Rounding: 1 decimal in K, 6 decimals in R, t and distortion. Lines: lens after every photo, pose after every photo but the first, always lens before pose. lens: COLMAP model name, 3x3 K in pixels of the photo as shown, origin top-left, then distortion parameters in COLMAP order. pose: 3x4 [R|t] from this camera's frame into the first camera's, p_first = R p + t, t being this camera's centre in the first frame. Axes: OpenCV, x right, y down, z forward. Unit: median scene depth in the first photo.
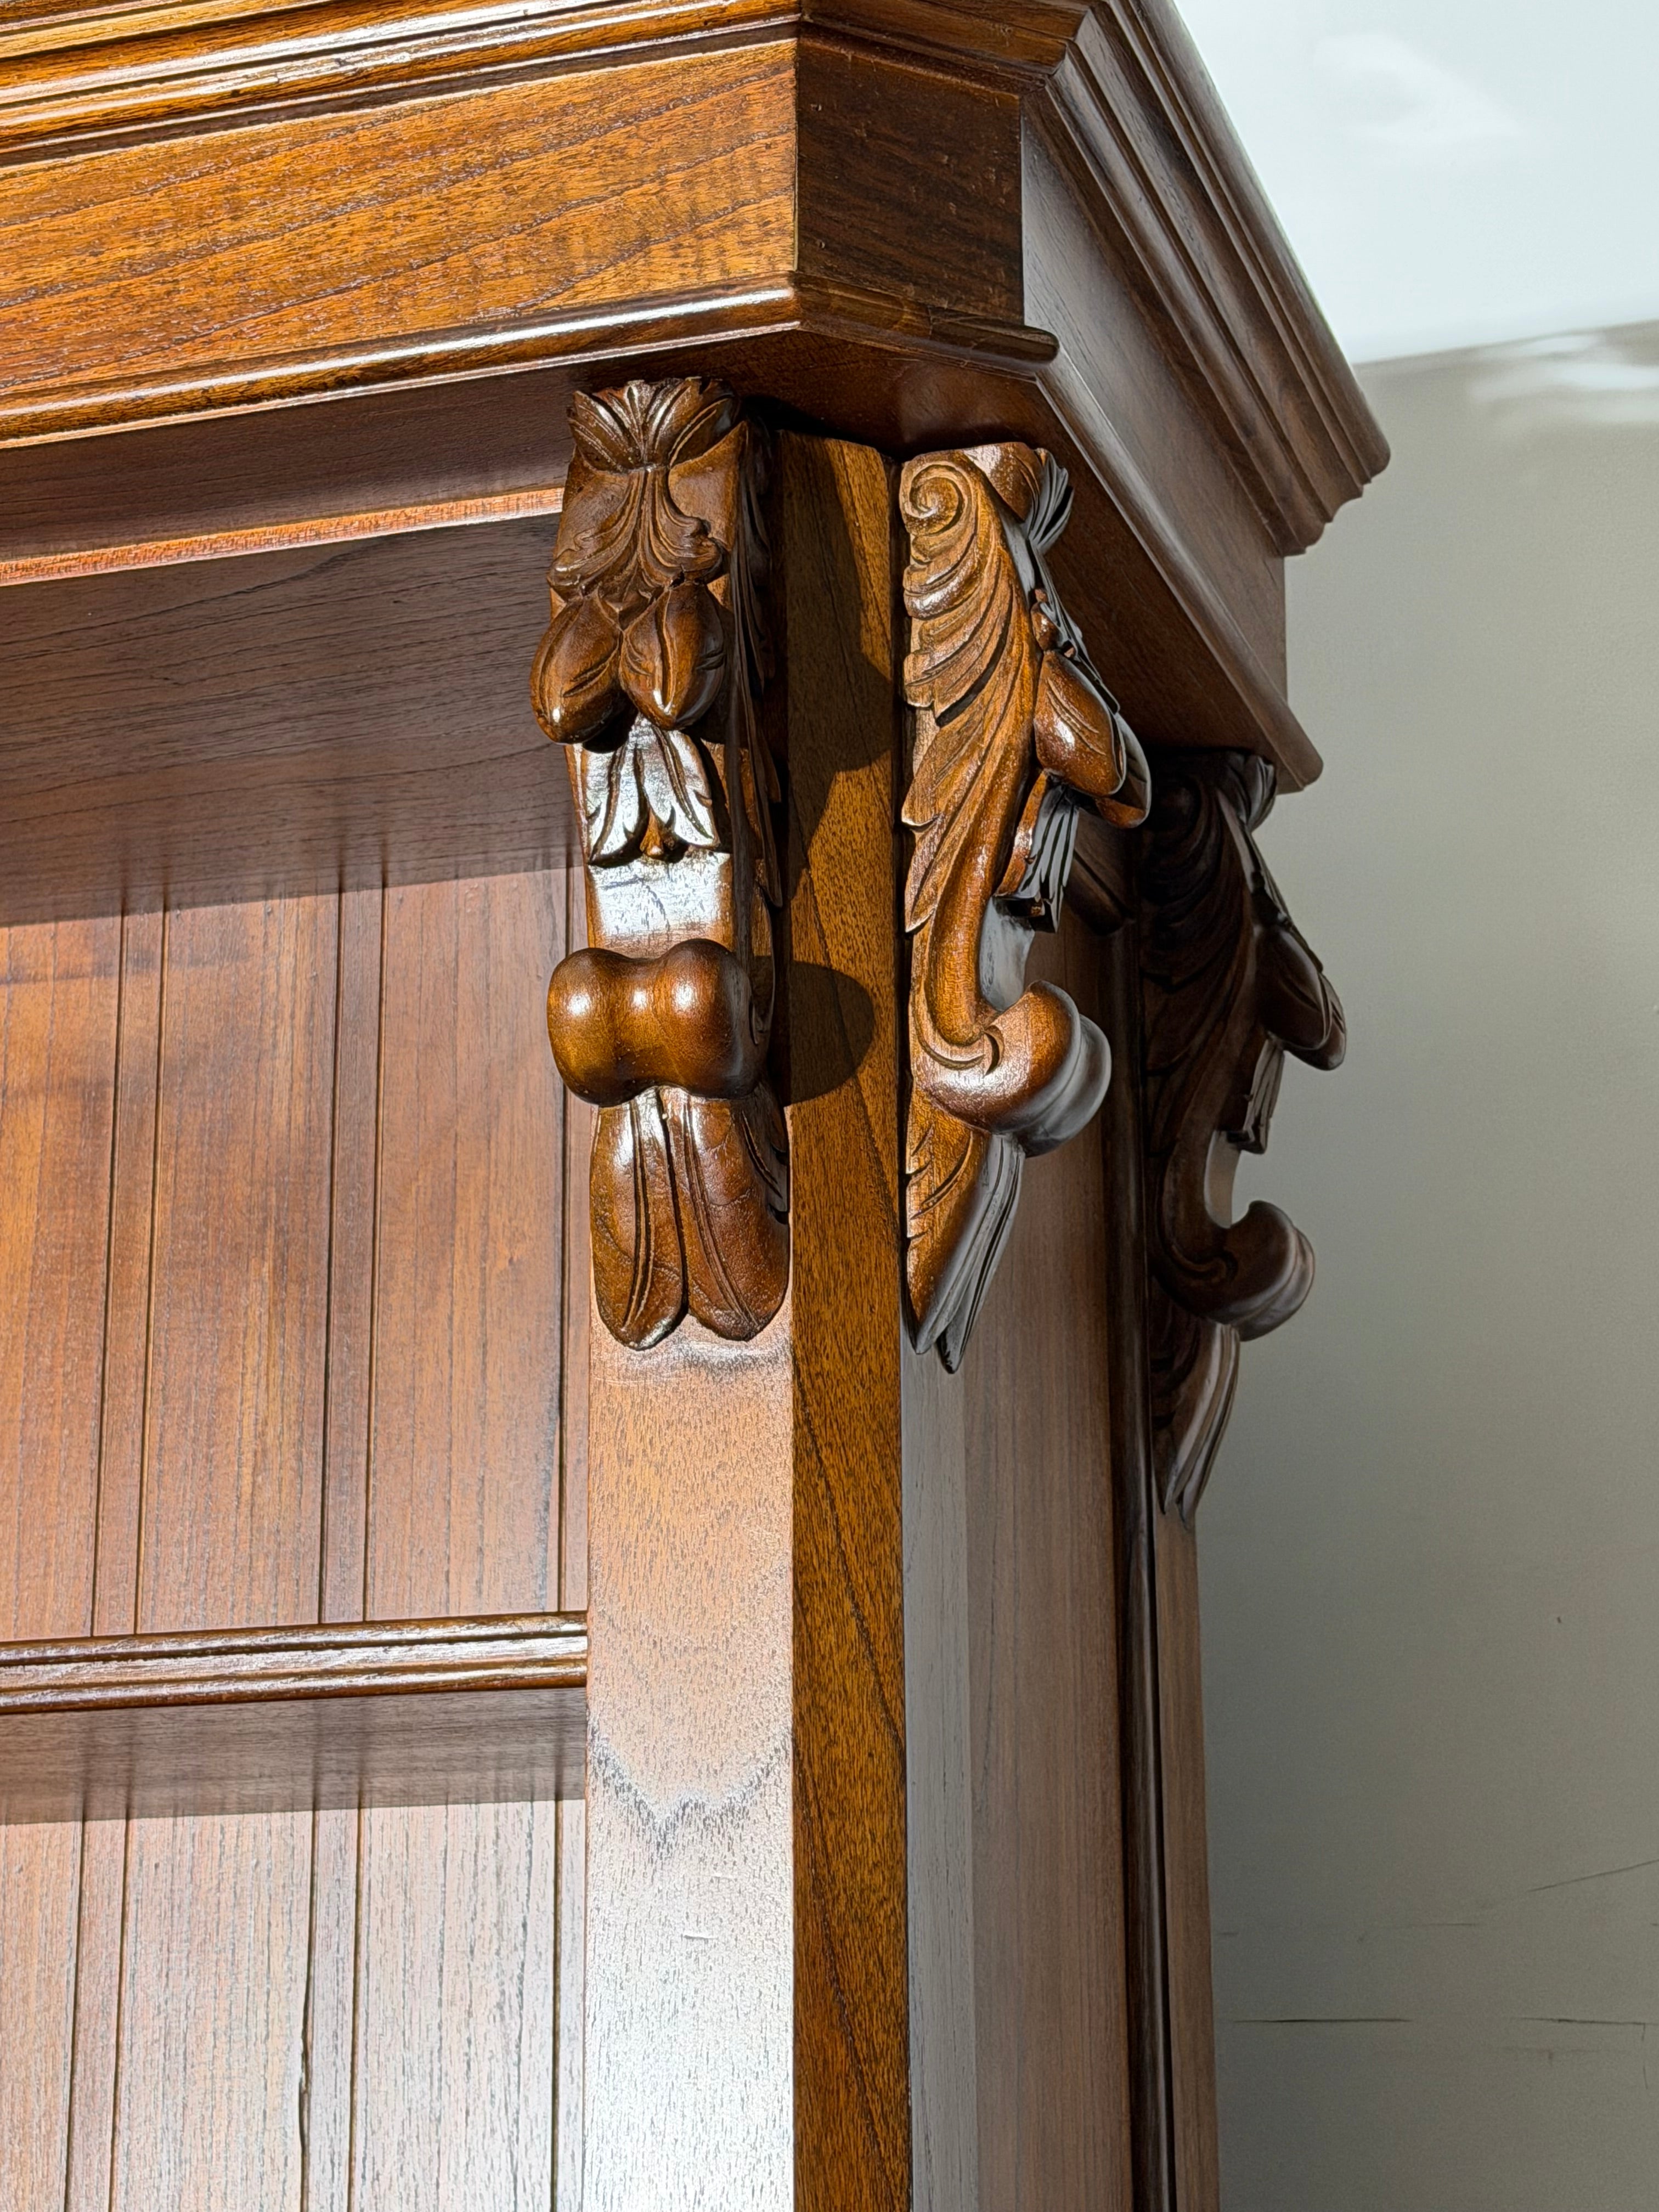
lens RADIAL K [[4158.3, 0, 829.5], [0, 4158.3, 1106.0], [0, 0, 1]] dist [0.078103, 0.187983]
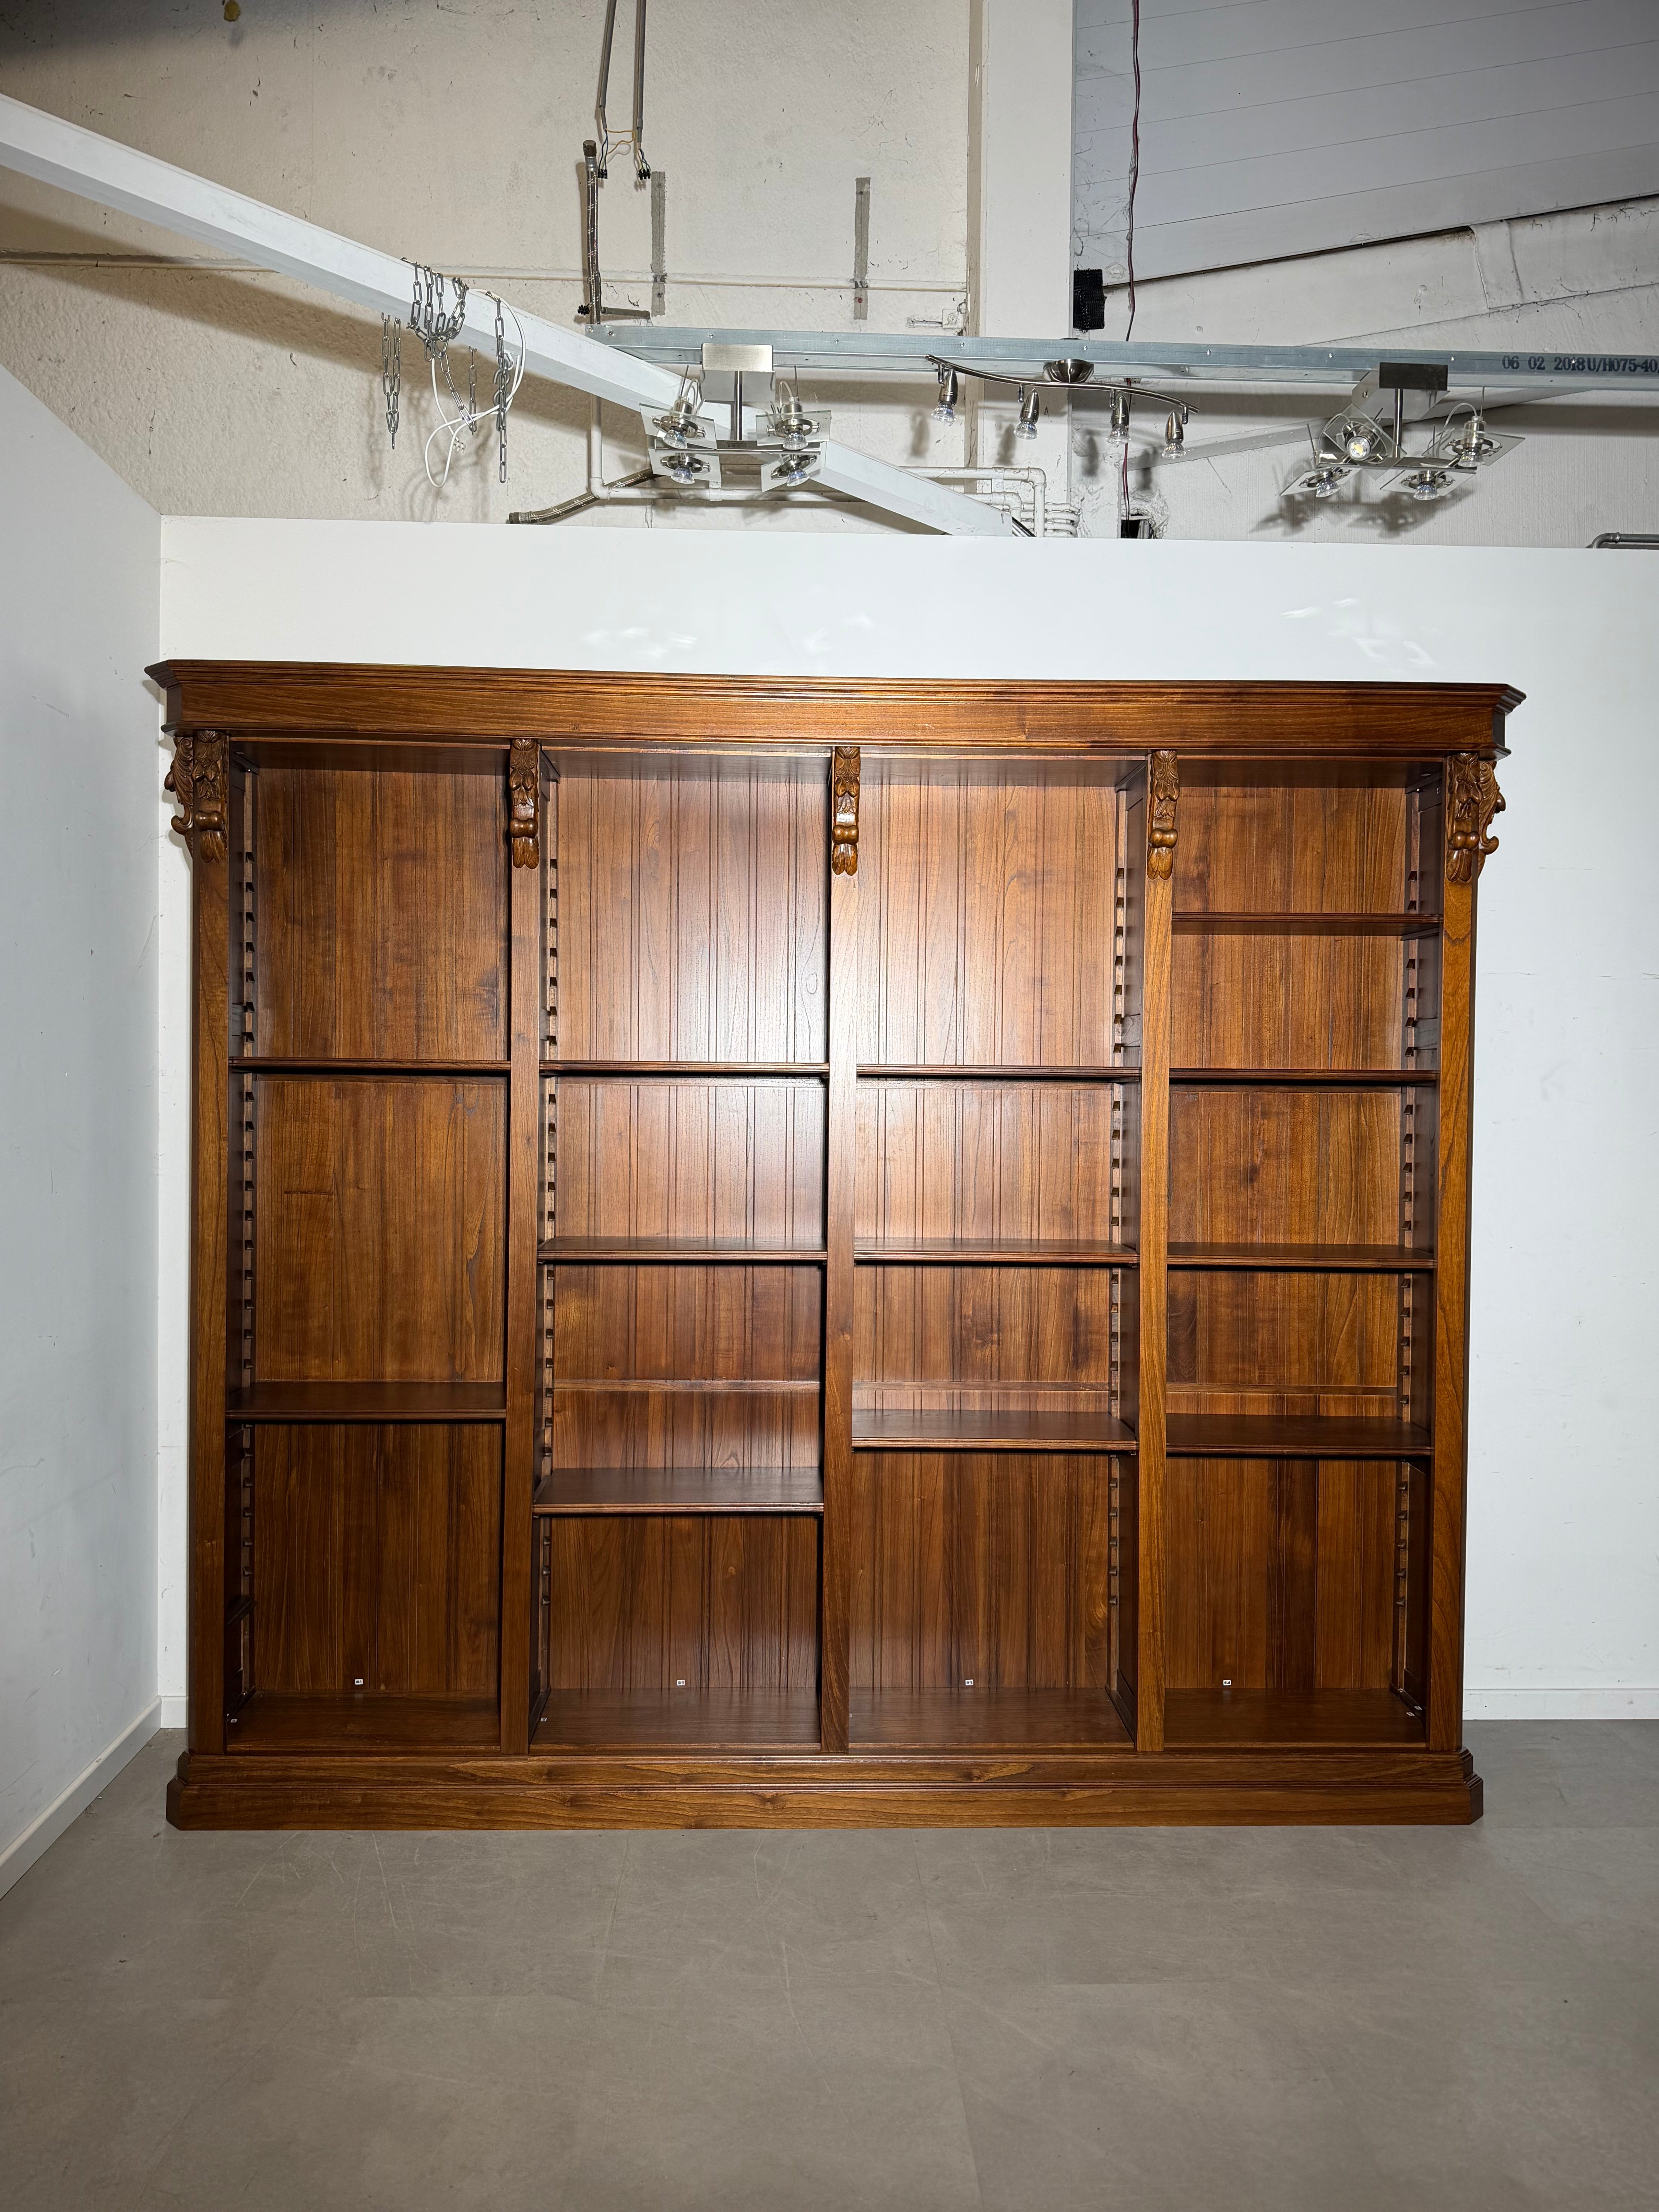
lens RADIAL K [[1593.1, 0, 829.5], [0, 1593.1, 1106.0], [0, 0, 1]] dist [0.133901, -0.237374]
pose [[0.940386, 0.007352, 0.340030, -2.084788], [-0.101126, 0.960595, 0.258903, -0.197399], [-0.324727, -0.277855, 0.904074, -1.433338]]
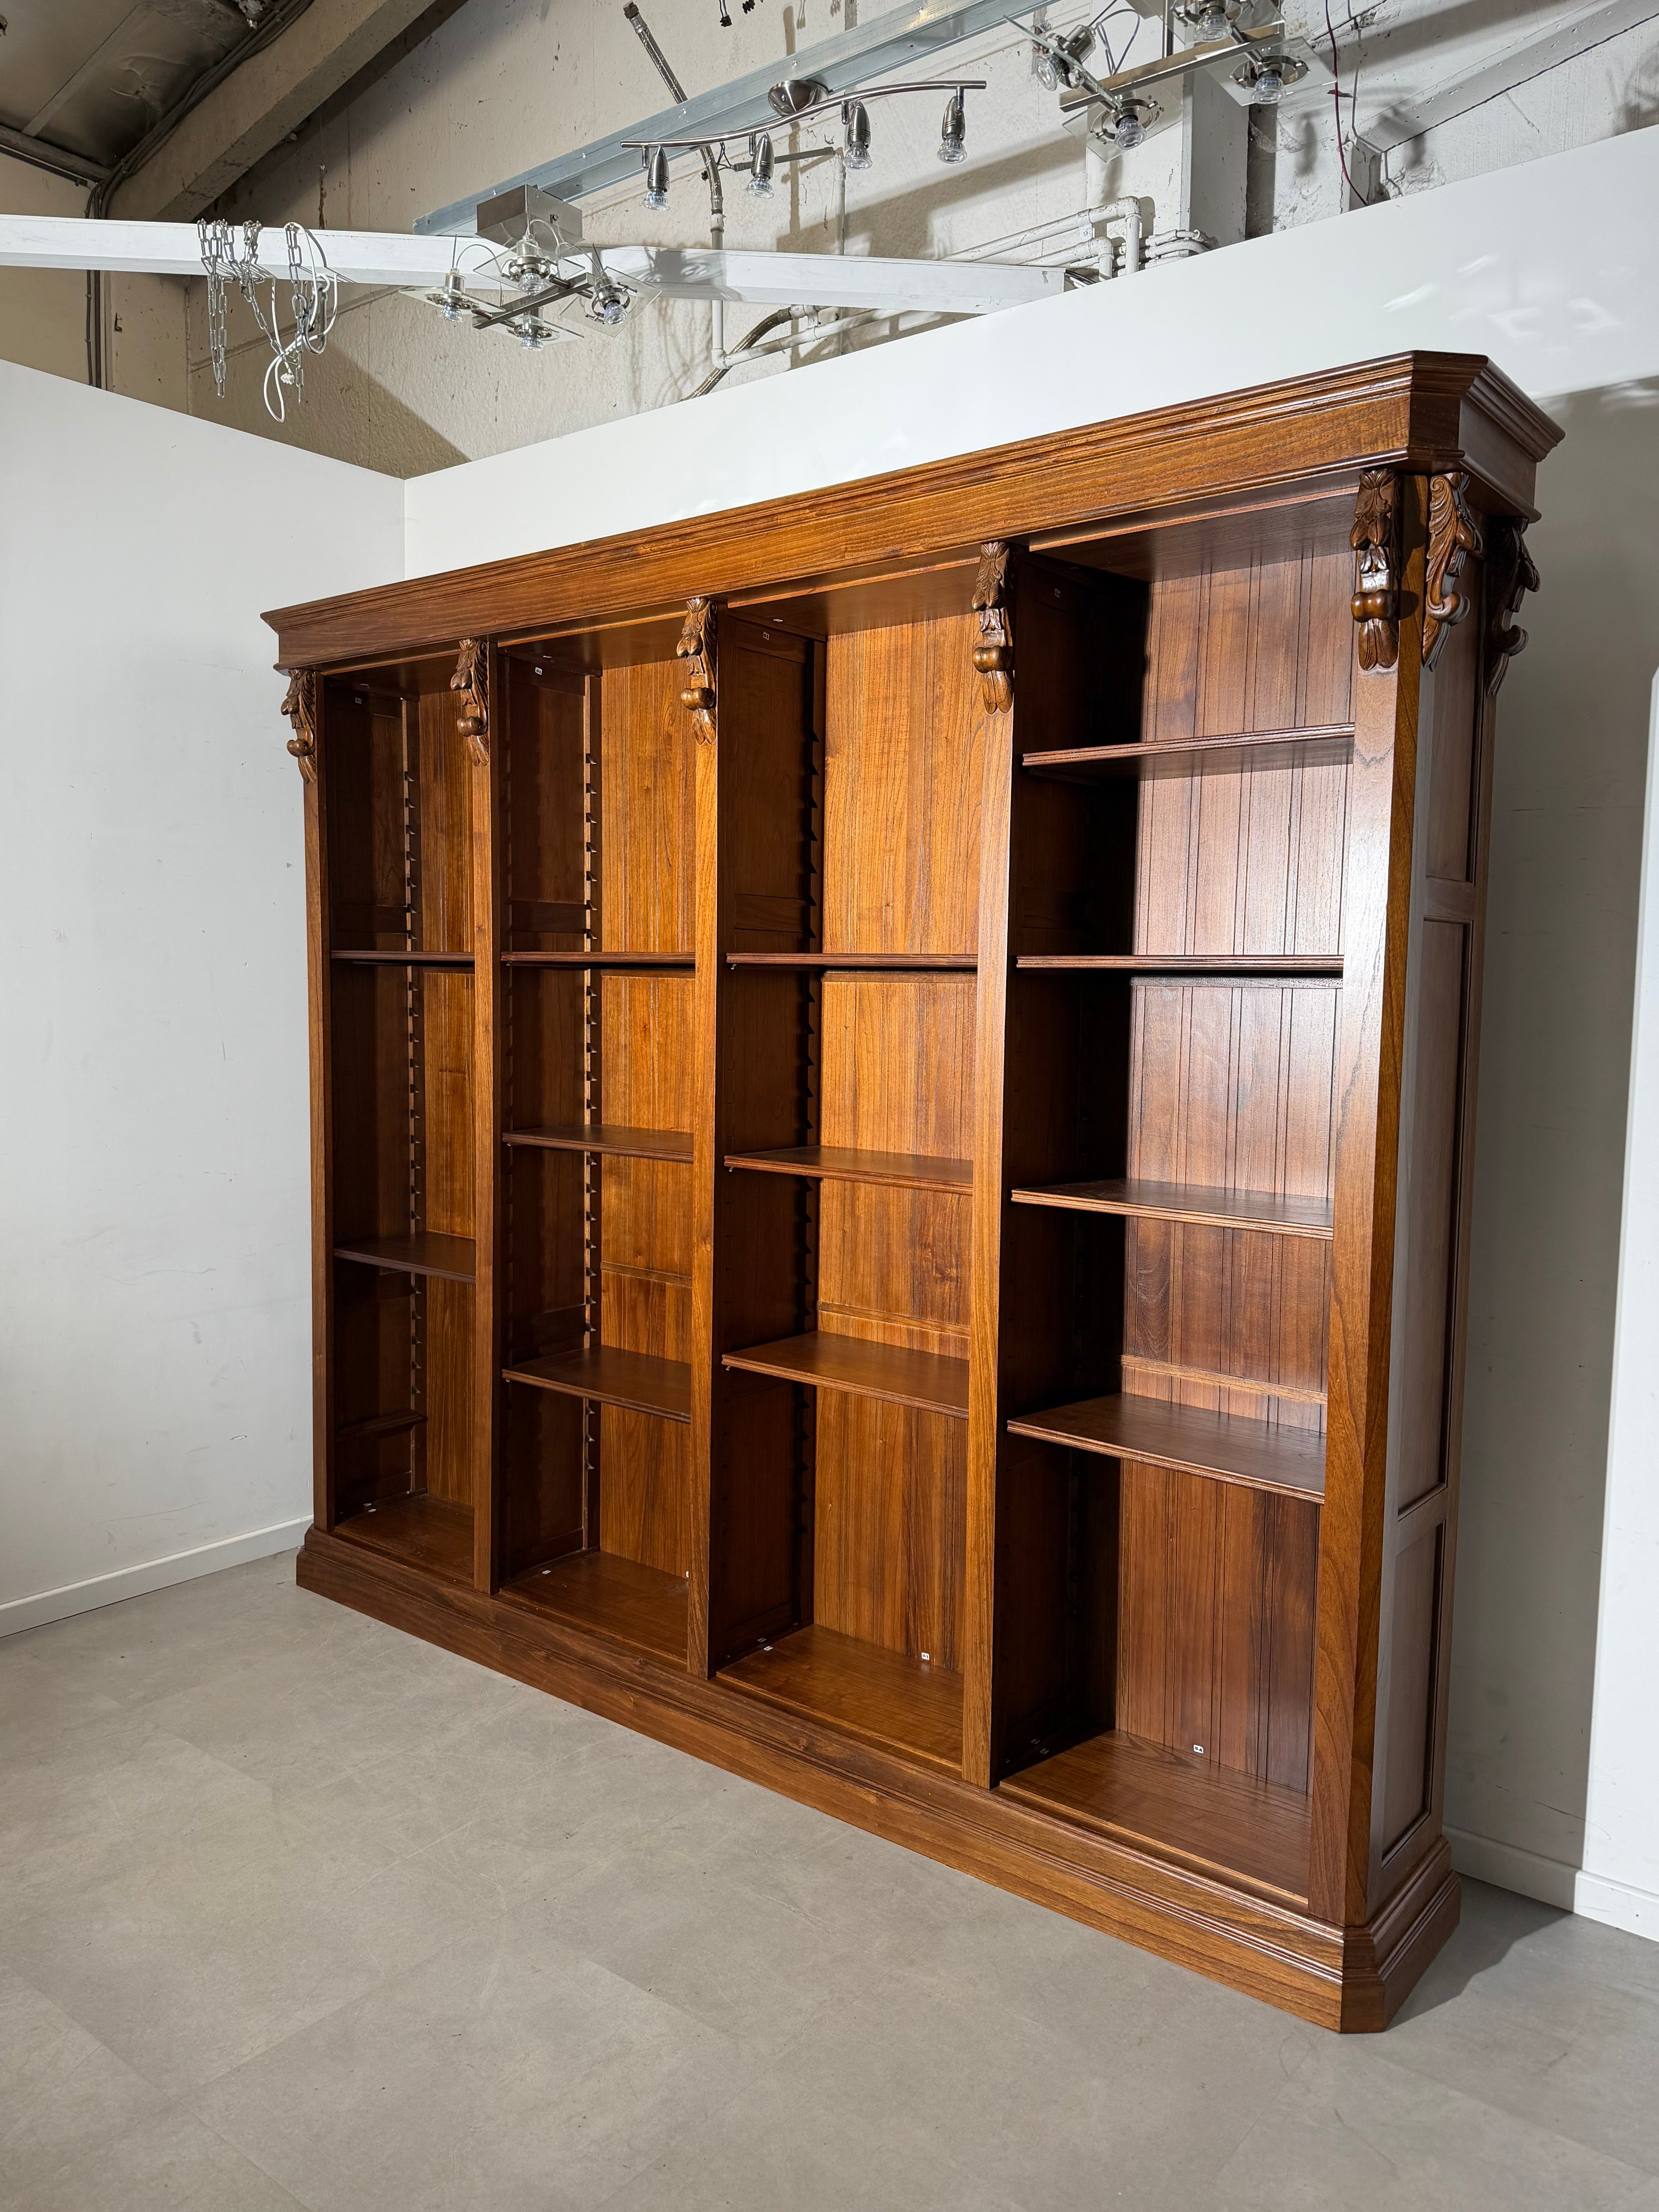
lens RADIAL K [[1596.5, 0, 834.5], [0, 1596.5, 1110.8], [0, 0, 1]] dist [0.120174, -0.196961]
pose [[0.934605, 0.045826, -0.352723, 0.070146], [0.076936, 0.942144, 0.326260, -0.131644], [0.347267, -0.332061, 0.877007, -1.162901]]
